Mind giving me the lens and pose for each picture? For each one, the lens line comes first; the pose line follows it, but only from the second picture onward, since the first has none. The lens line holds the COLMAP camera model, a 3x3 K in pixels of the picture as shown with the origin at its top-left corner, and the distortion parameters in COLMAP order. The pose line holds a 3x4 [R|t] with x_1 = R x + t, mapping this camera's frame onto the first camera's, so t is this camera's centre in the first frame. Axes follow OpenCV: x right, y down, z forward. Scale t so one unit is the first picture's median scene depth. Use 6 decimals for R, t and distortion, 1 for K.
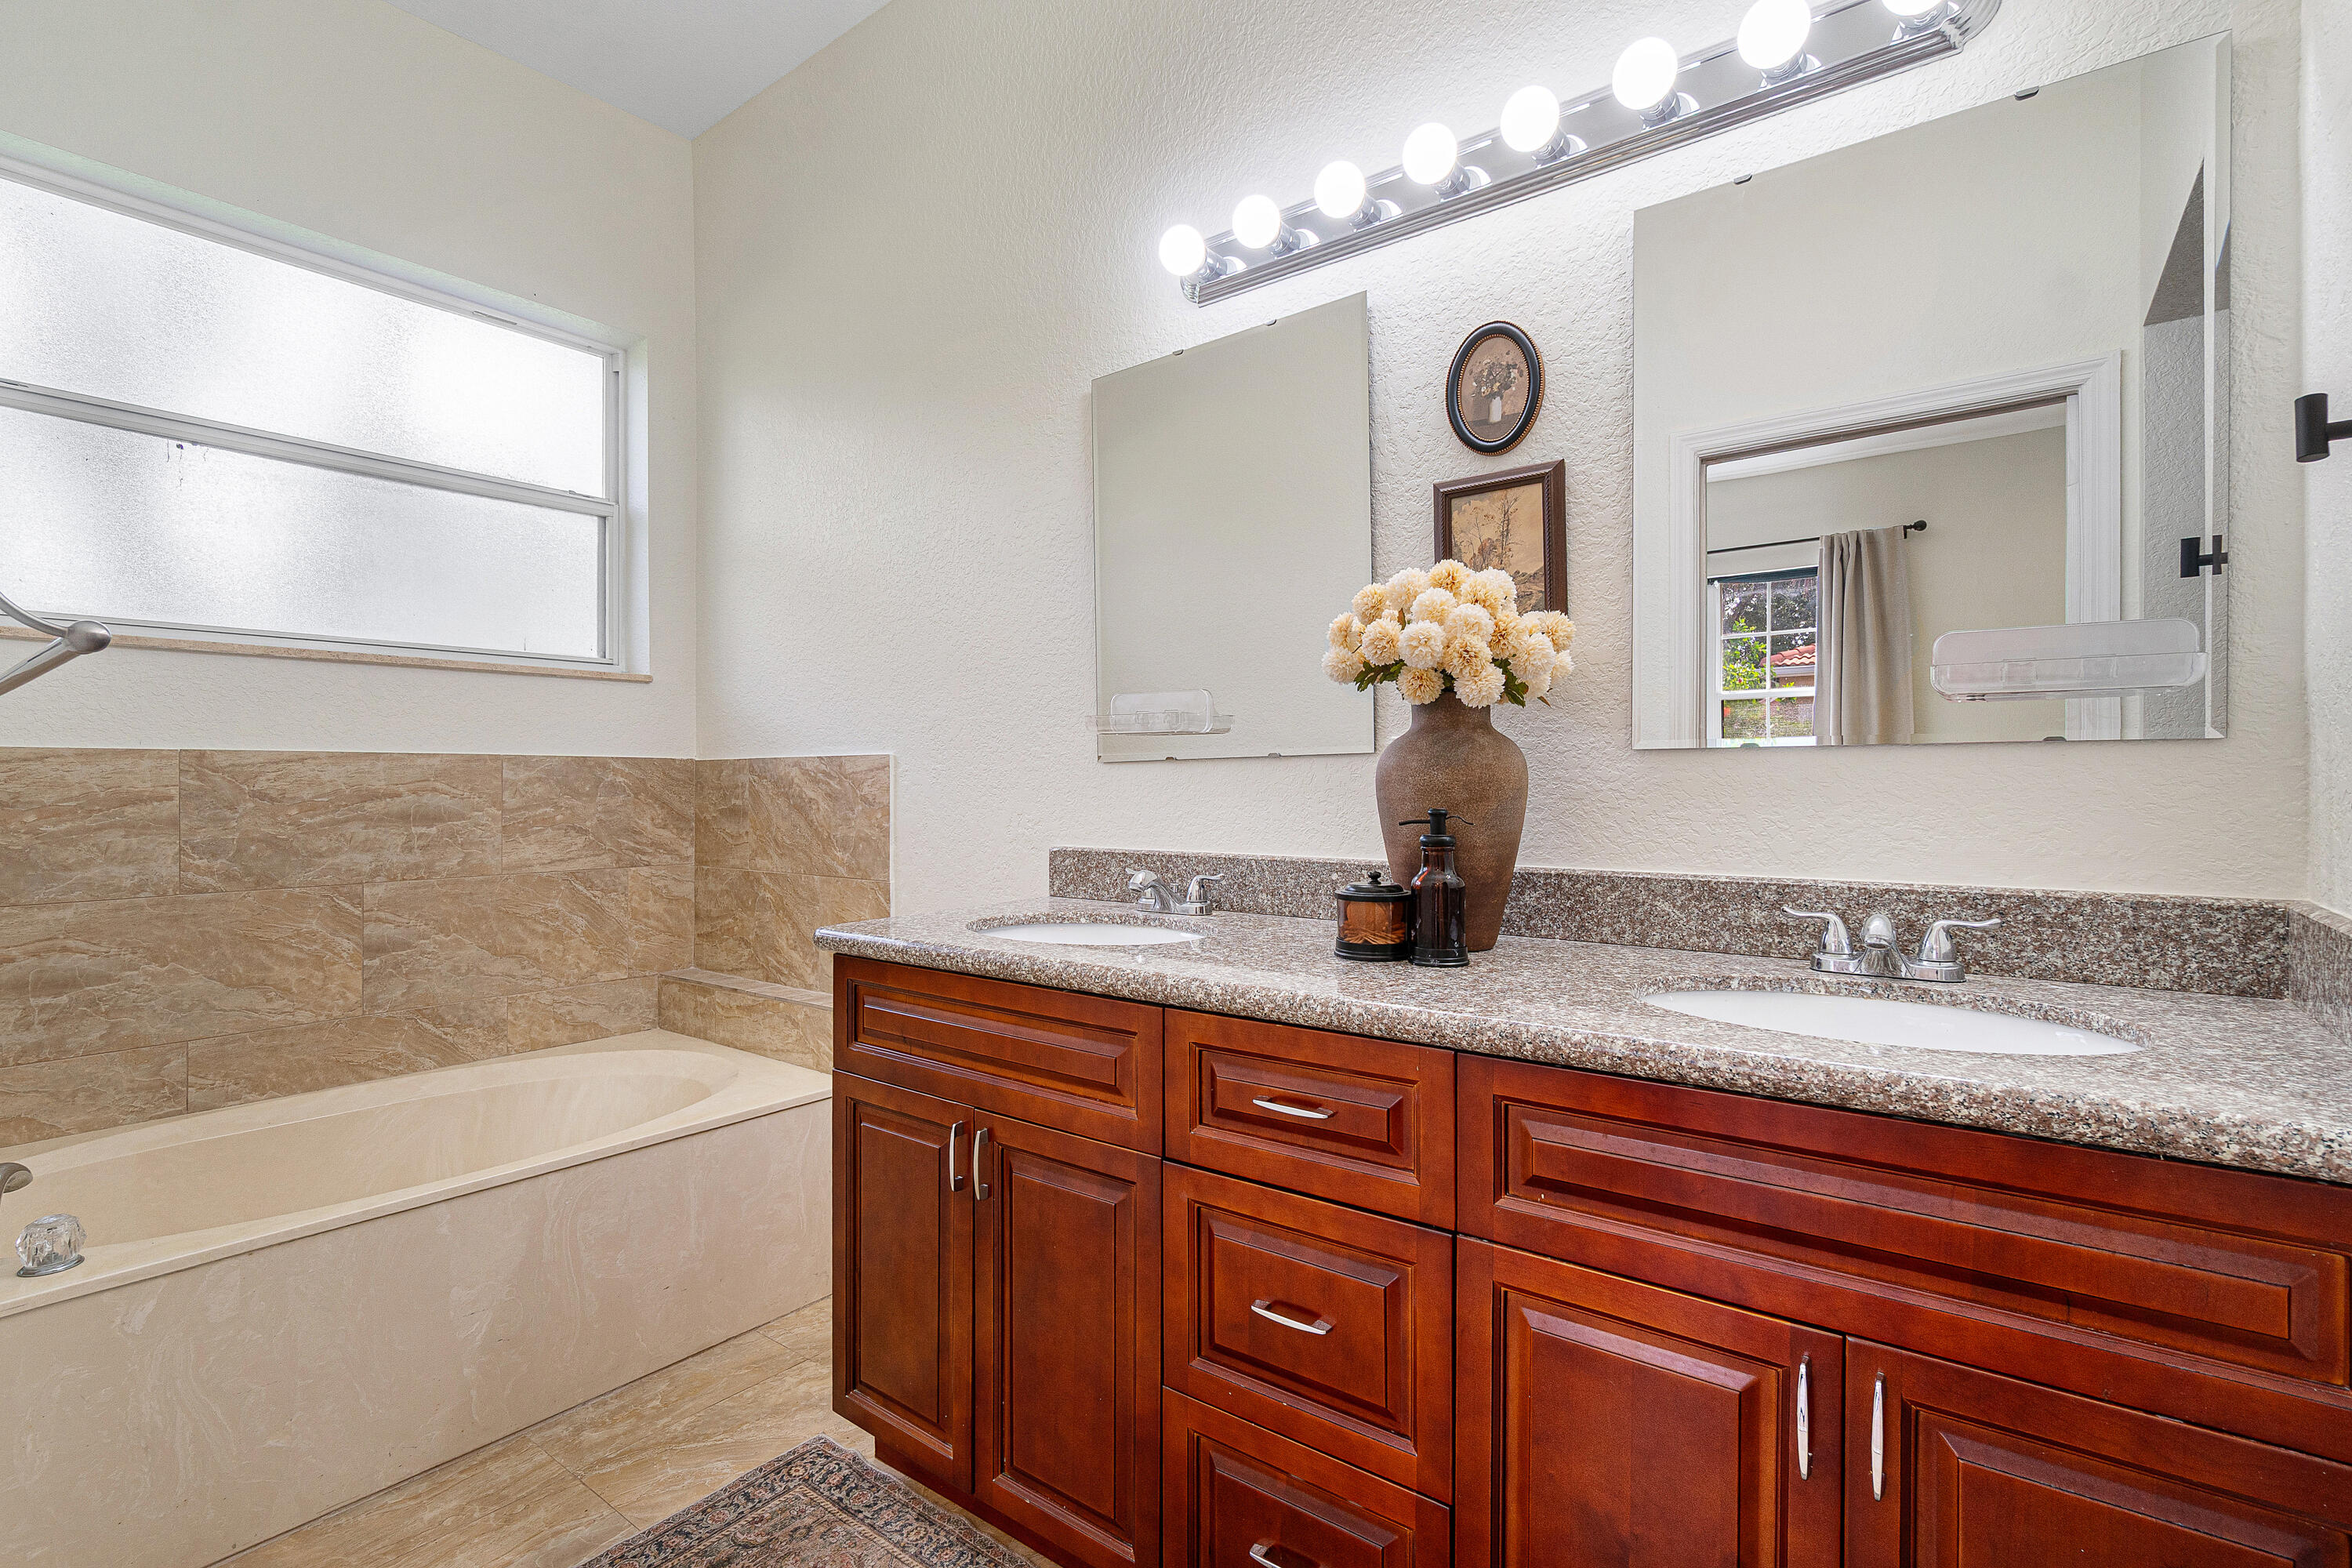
lens RADIAL K [[1039.4, 0, 1189.7], [0, 1039.4, 787.2], [0, 0, 1]] dist [-0.004926, 0.001012]
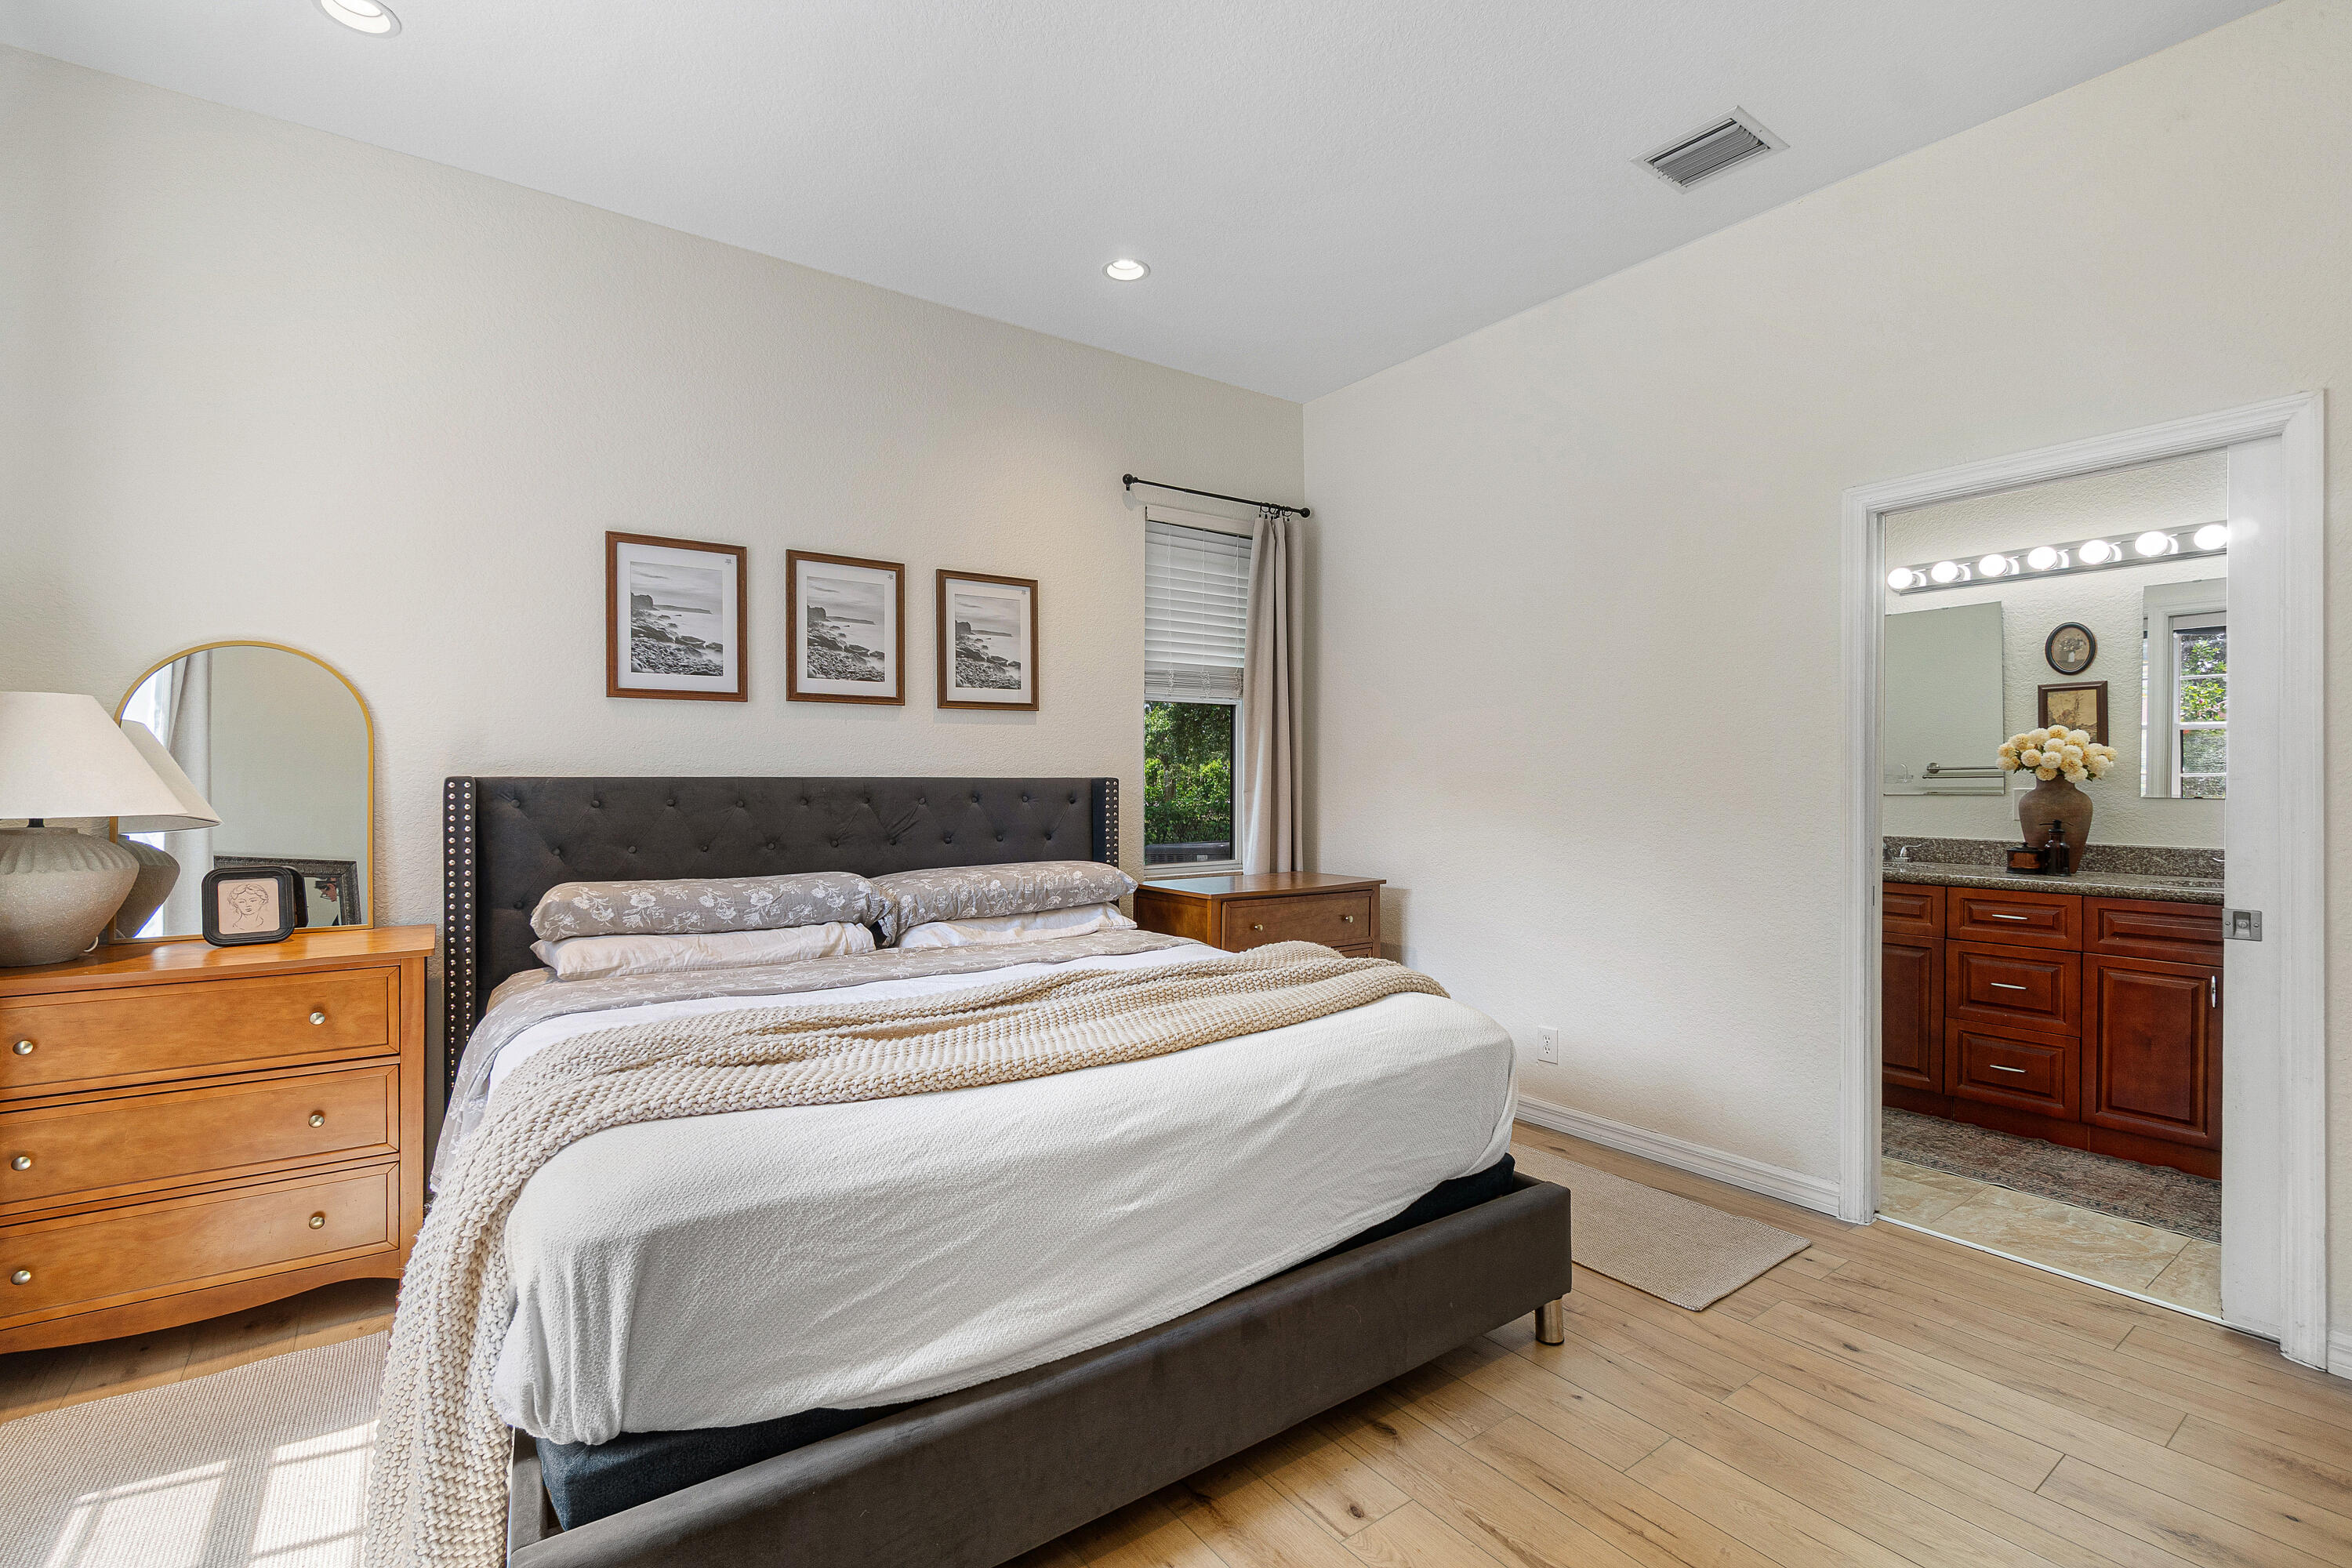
lens RADIAL K [[1039.4, 0, 1164.7], [0, 1039.4, 782.7], [0, 0, 1]] dist [-0.004926, 0.001012]
pose [[0.955705, 0.007186, -0.294239, -1.189609], [-0.008131, 0.999965, -0.001990, -0.051265], [0.294215, 0.004295, 0.955730, -2.273206]]
